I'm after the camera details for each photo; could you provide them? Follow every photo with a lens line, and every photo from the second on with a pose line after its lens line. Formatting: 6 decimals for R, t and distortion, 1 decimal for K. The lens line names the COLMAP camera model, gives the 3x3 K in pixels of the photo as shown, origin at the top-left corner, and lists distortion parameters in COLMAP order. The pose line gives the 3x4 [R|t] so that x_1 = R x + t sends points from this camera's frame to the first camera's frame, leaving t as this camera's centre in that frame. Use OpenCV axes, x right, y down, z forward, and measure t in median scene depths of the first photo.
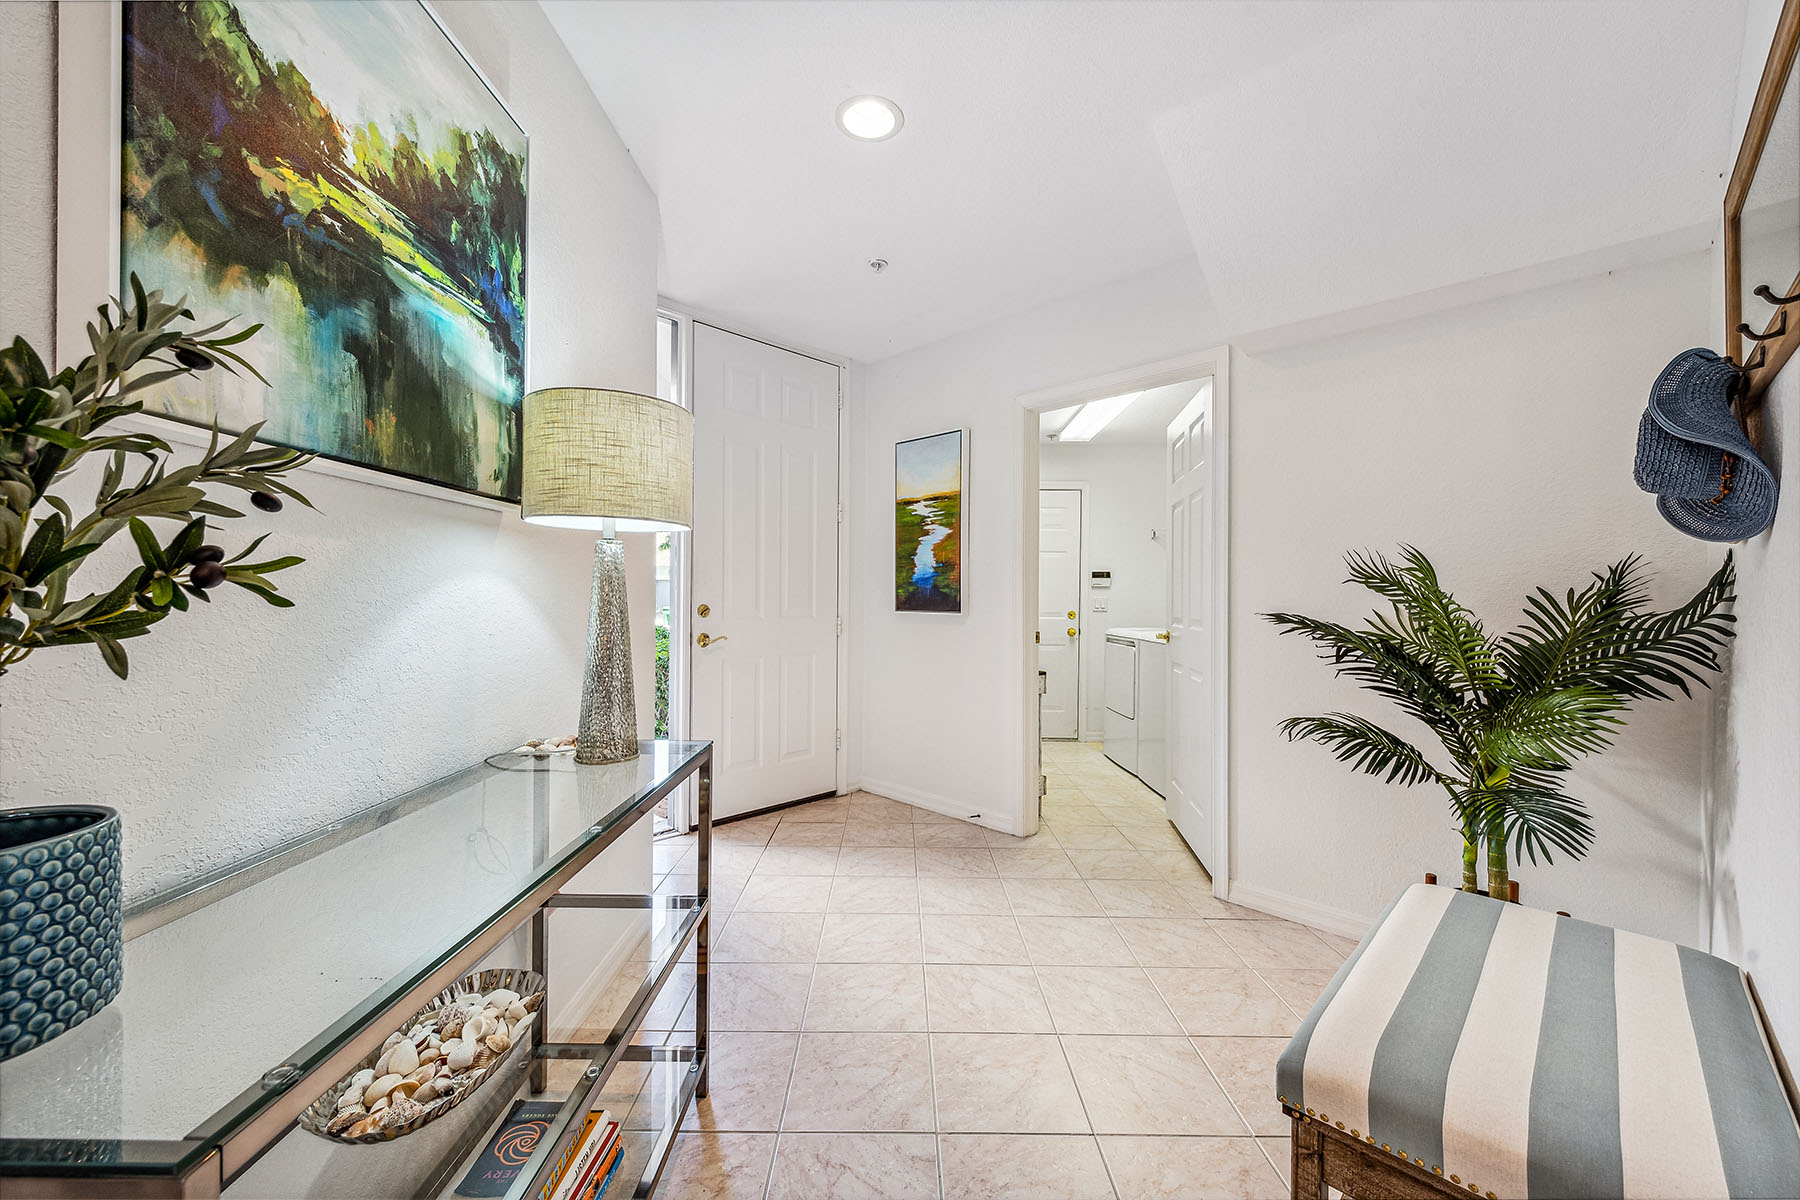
lens RADIAL K [[706.9, 0, 896.2], [0, 706.9, 599.7], [0, 0, 1]] dist [0.012462, -0.000295]
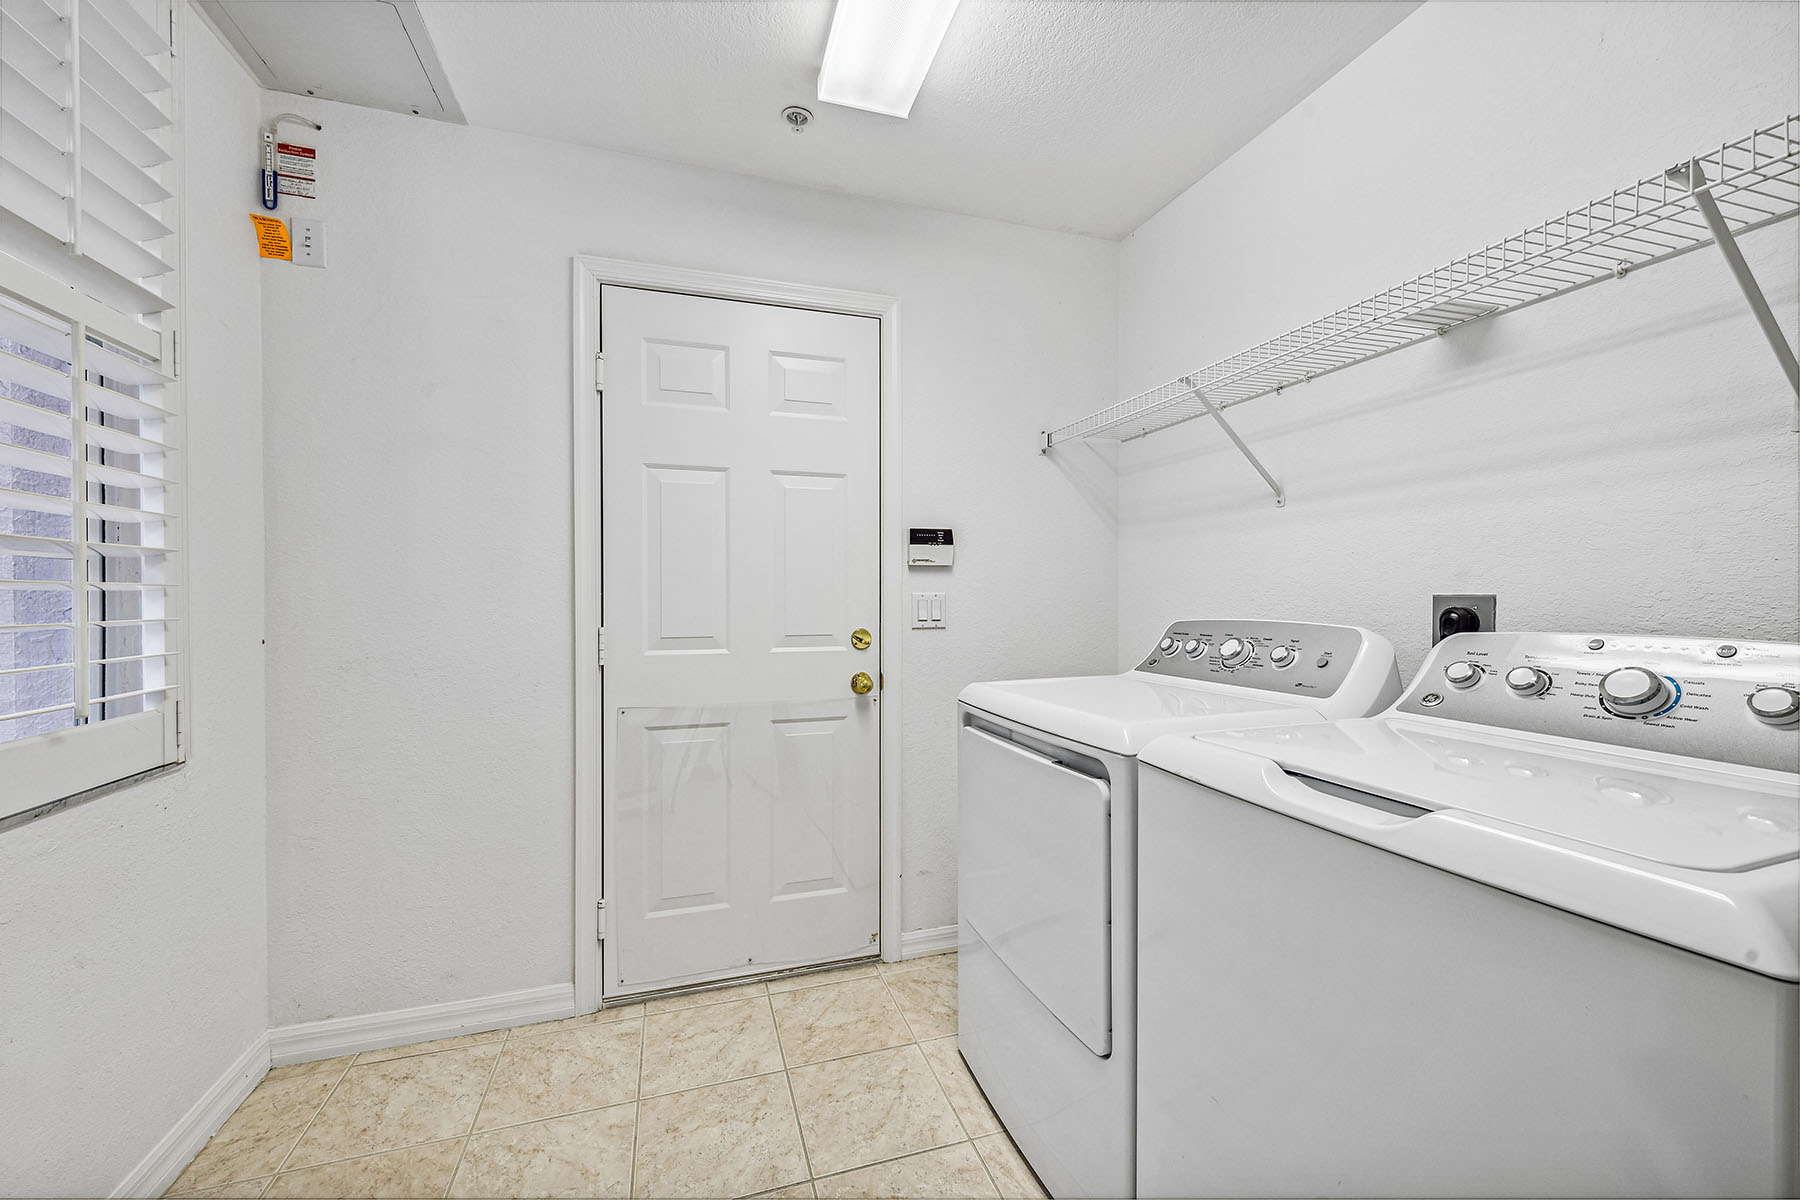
lens RADIAL K [[706.9, 0, 901.3], [0, 706.9, 605.3], [0, 0, 1]] dist [0.012462, -0.000295]
pose [[0.958393, -0.014639, 0.285077, 0.158722], [0.014851, 0.999889, 0.001417, 0.002984], [-0.285066, 0.002875, 0.958504, 0.621302]]
